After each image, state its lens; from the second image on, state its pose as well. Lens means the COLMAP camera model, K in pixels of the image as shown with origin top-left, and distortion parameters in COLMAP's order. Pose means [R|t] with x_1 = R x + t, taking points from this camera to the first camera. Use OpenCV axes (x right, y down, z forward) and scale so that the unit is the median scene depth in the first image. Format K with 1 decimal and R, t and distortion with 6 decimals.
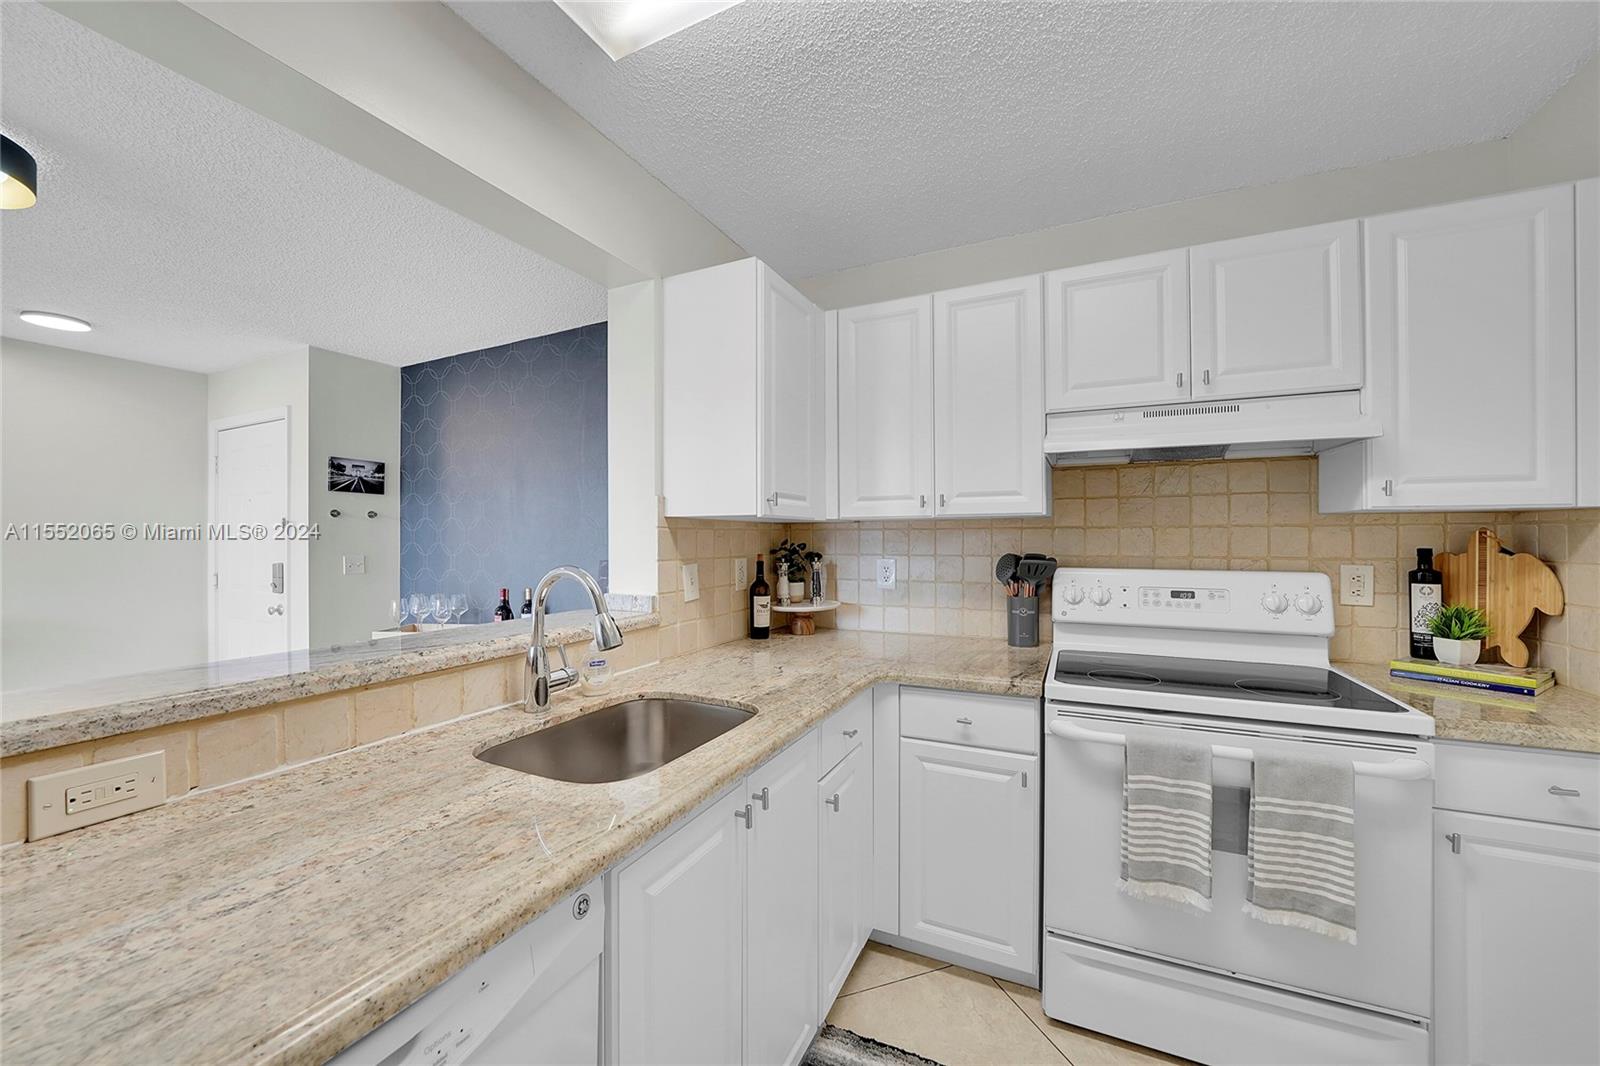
lens RADIAL K [[613.0, 0, 798.0], [0, 613.0, 537.5], [0, 0, 1]] dist [-0.008831, 0.000052]
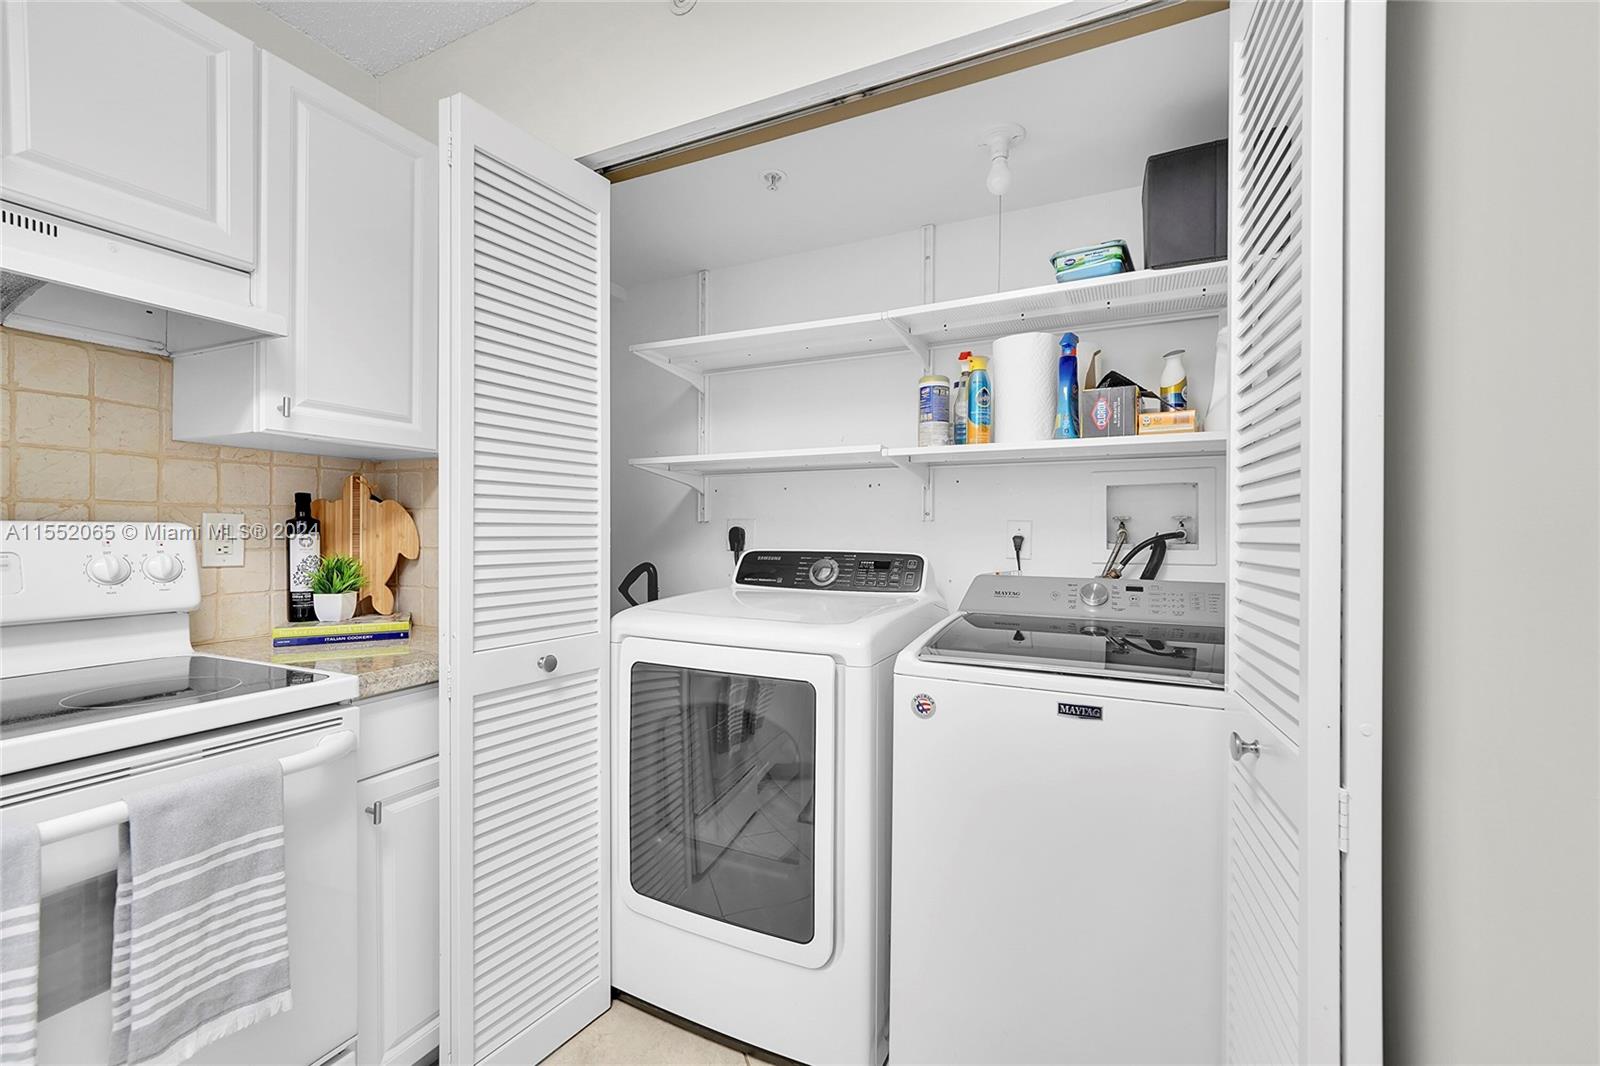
lens RADIAL K [[671.5, 0, 800.0], [0, 671.5, 533.0], [0, 0, 1]] dist [0.002449, 0.000423]
pose [[0.009185, 0.001864, 0.999956, 0.093997], [0.003036, 0.999994, -0.001892, 0.084943], [-0.999953, 0.003053, 0.009180, 0.312266]]
